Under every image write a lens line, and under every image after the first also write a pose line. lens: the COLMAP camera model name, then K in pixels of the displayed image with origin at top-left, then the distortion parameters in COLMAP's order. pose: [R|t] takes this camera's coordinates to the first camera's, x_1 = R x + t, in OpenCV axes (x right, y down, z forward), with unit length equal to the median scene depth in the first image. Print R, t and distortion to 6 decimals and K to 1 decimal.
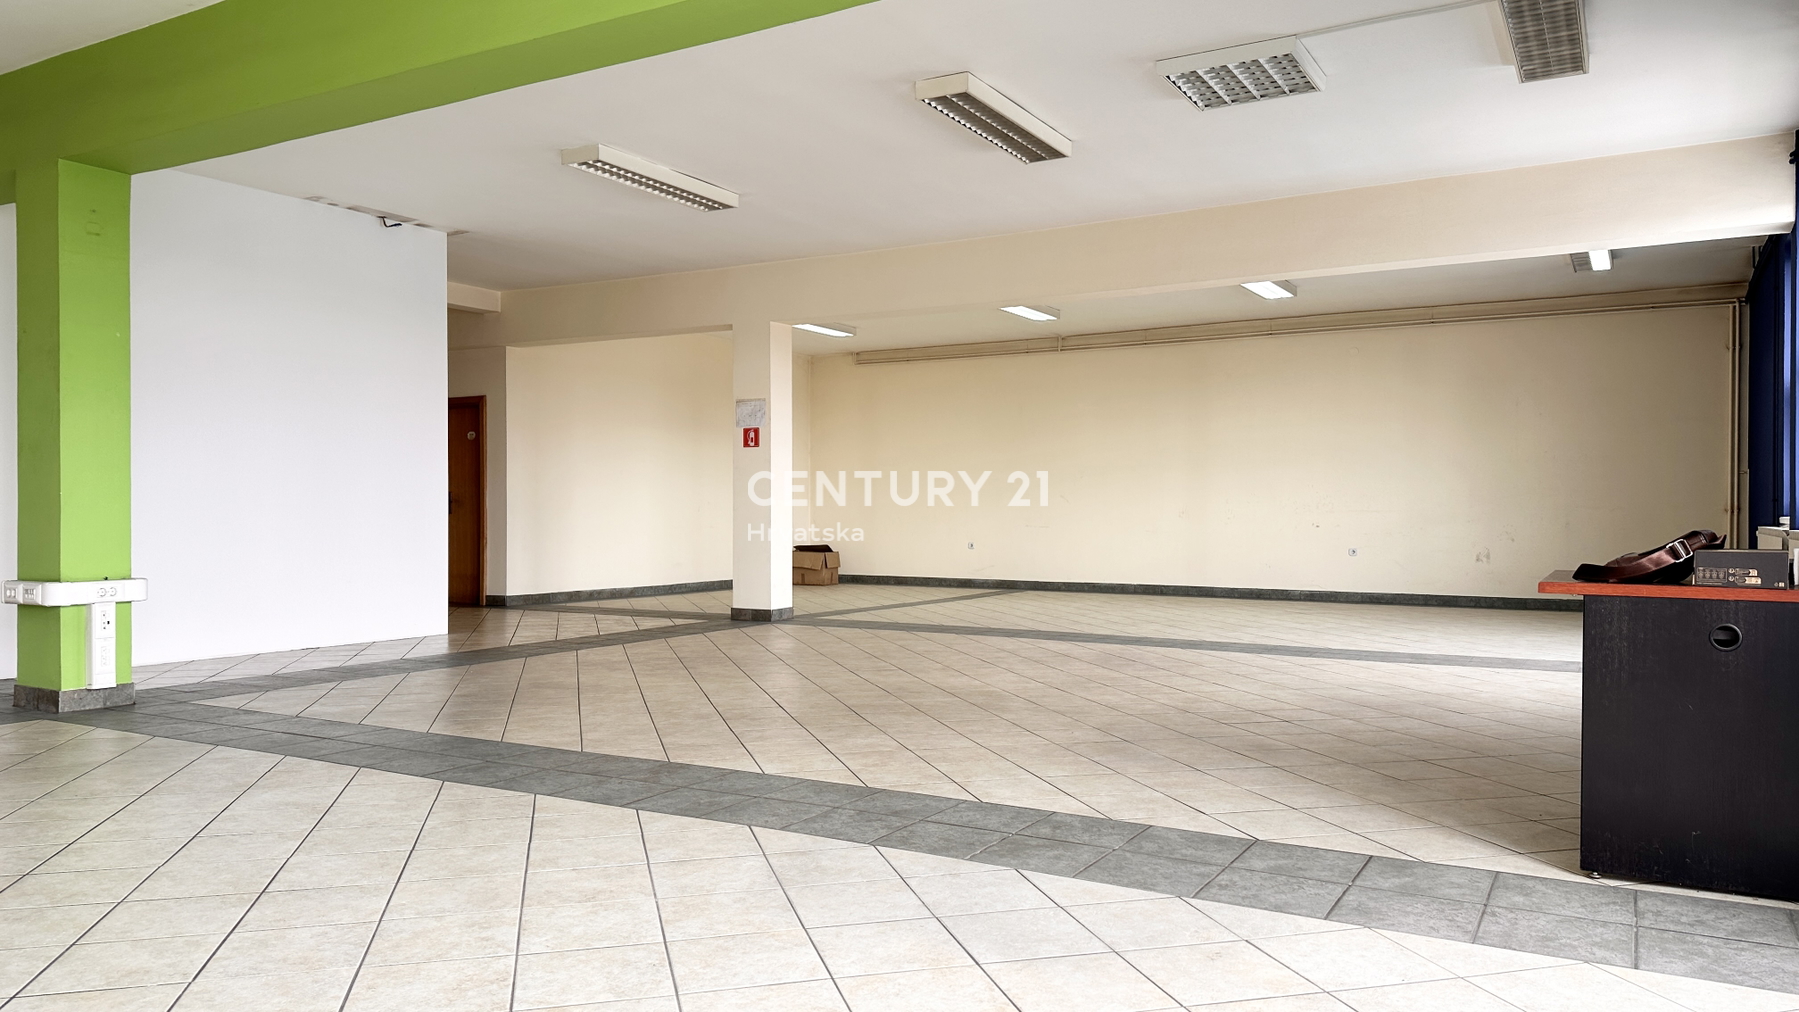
lens RADIAL K [[1233.0, 0, 899.7], [0, 1233.0, 516.3], [0, 0, 1]] dist [0.074032, -0.097334]
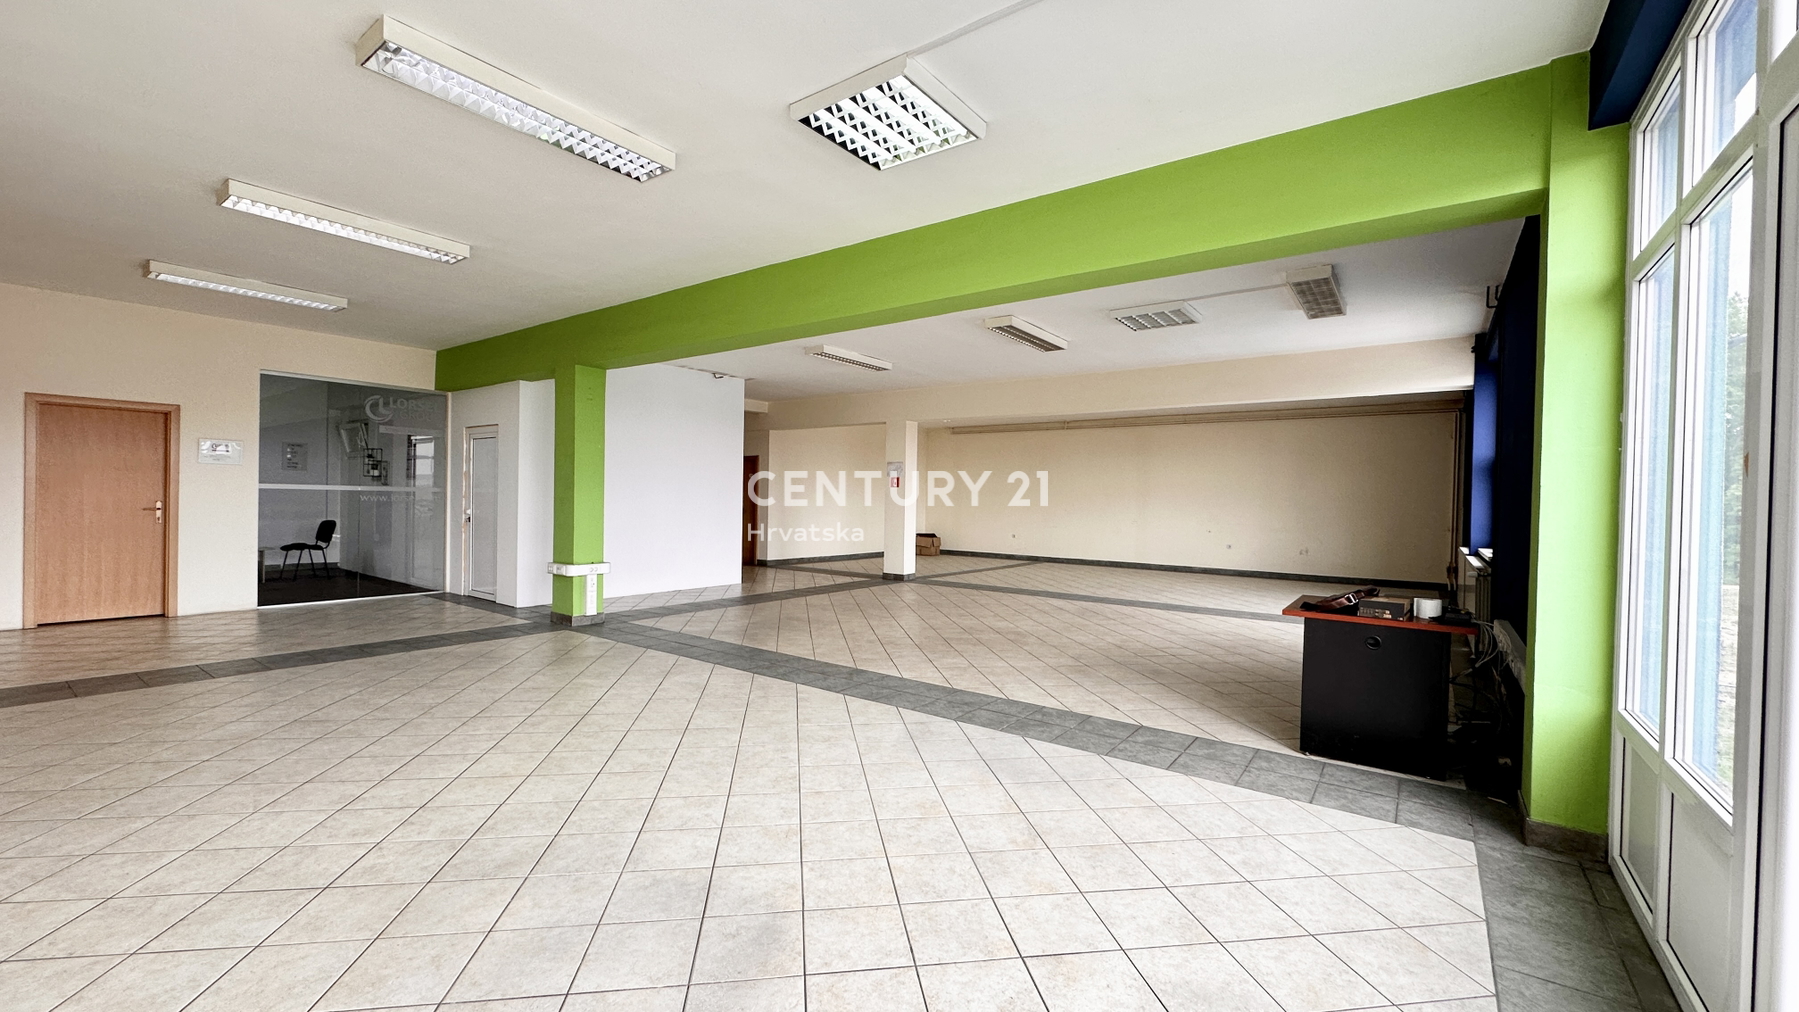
lens RADIAL K [[706.7, 0, 896.9], [0, 706.7, 504.1], [0, 0, 1]] dist [-0.006671, 0.000517]
pose [[0.993701, 0.018765, -0.110483, 0.003591], [-0.018305, 0.999819, 0.005178, -0.063885], [0.110560, -0.003123, 0.993865, -0.123385]]
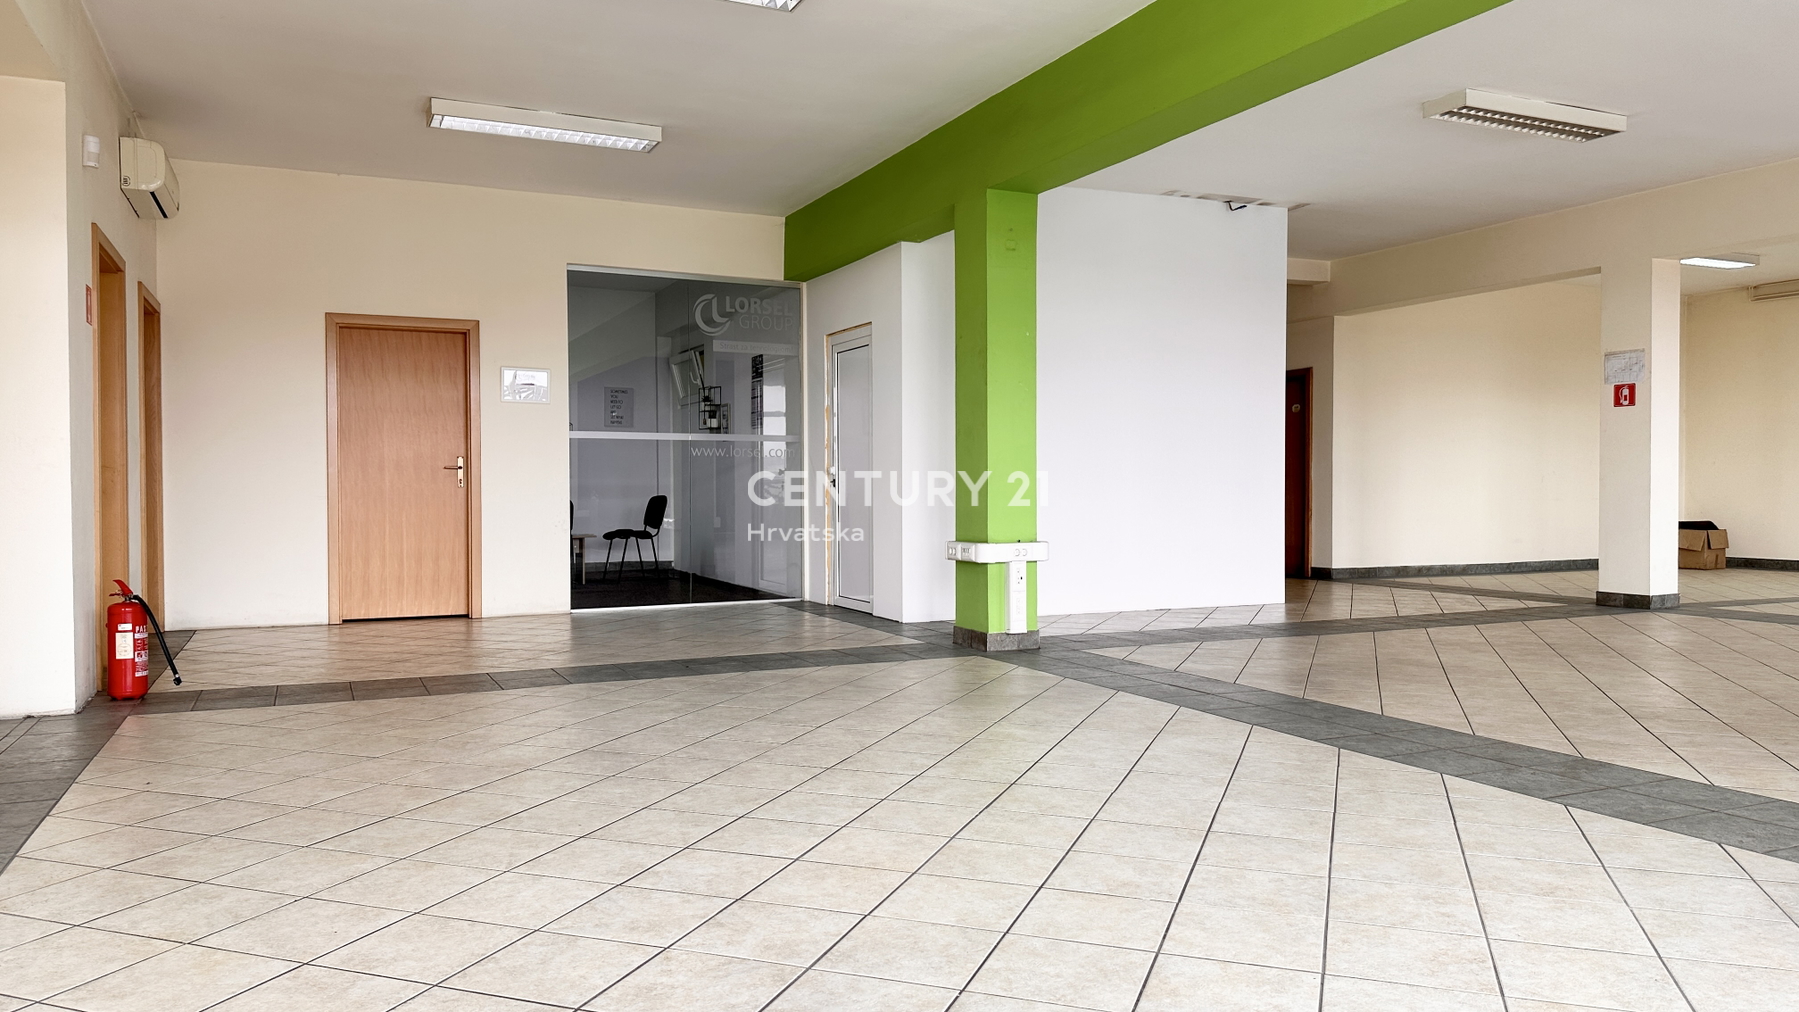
lens RADIAL K [[1235.1, 0, 904.3], [0, 1235.1, 500.7], [0, 0, 1]] dist [0.100566, -0.152241]
pose [[0.820638, 0.001780, -0.571445, -0.055588], [0.003305, 0.999964, 0.007861, 0.002330], [0.571438, -0.008340, 0.820603, -0.021934]]
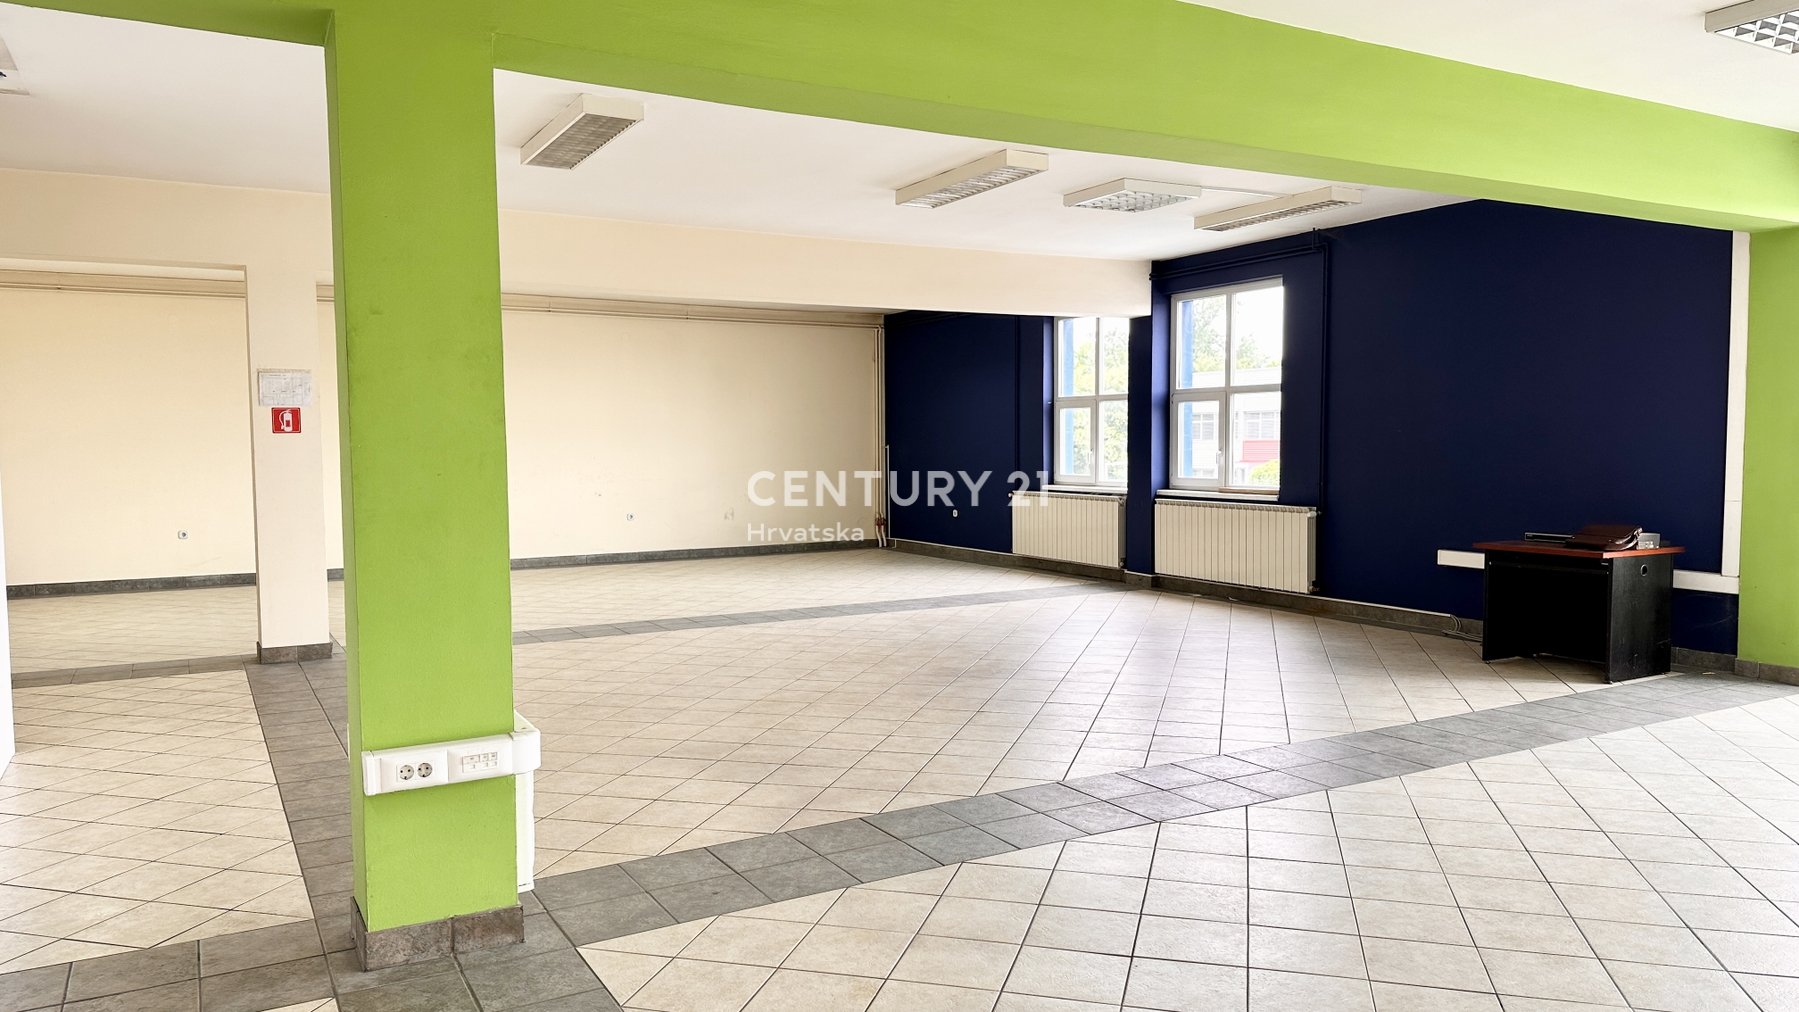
lens RADIAL K [[1233.0, 0, 899.7], [0, 1233.0, 516.3], [0, 0, 1]] dist [0.074032, -0.097334]
pose [[0.508731, -0.058642, 0.858926, -1.038741], [0.007800, 0.997950, 0.063514, -0.090040], [-0.860890, -0.025612, 0.508145, 0.507347]]
